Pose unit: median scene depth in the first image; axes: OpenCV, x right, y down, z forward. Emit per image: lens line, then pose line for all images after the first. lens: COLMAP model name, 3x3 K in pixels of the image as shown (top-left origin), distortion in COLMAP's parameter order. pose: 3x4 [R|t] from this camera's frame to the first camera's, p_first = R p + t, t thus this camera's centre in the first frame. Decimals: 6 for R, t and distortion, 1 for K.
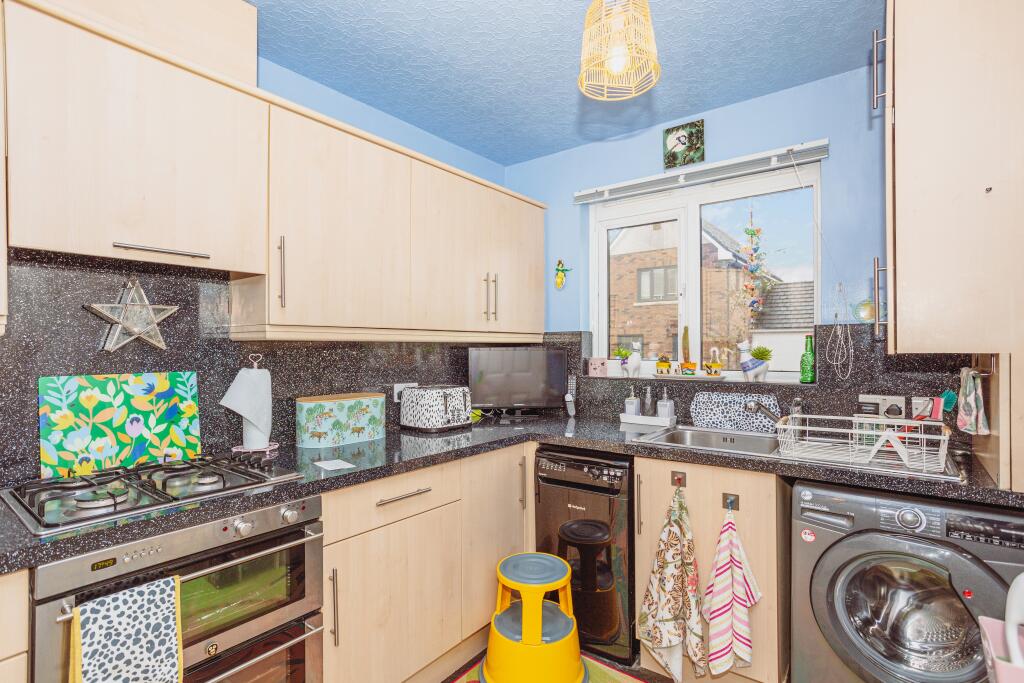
lens RADIAL K [[496.9, 0, 511.2], [0, 496.9, 343.4], [0, 0, 1]] dist [-0.043007, 0.026535]
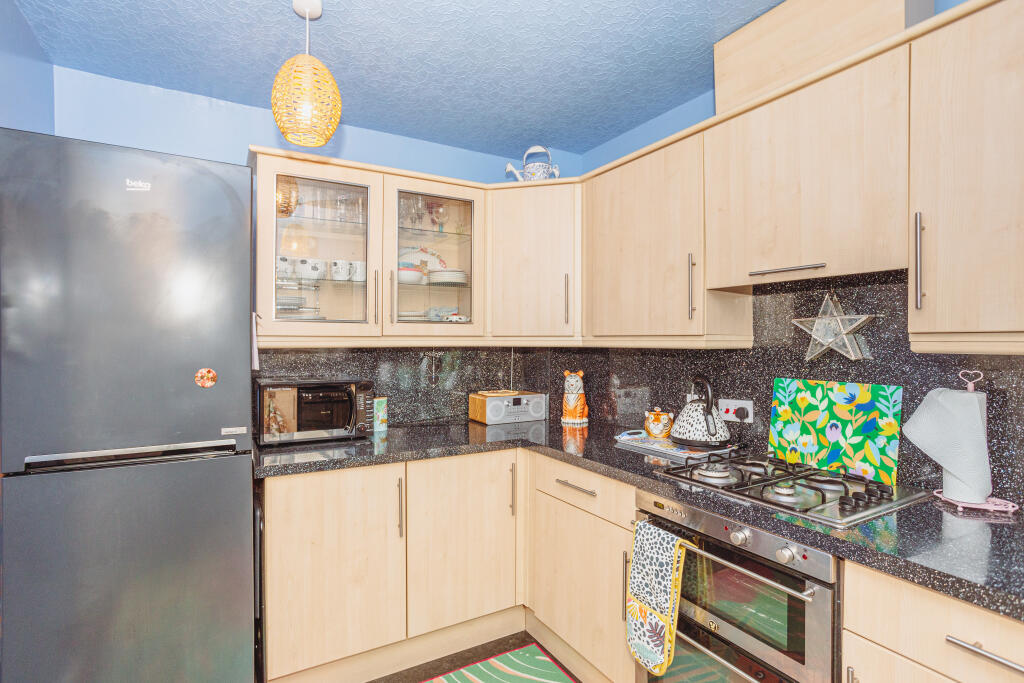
lens RADIAL K [[496.9, 0, 511.7], [0, 496.9, 345.0], [0, 0, 1]] dist [-0.043007, 0.026535]
pose [[-0.359343, 0.011379, -0.933136, 0.466759], [0.005207, 0.999935, 0.010188, -0.032492], [0.933191, -0.001198, -0.359378, 0.735545]]
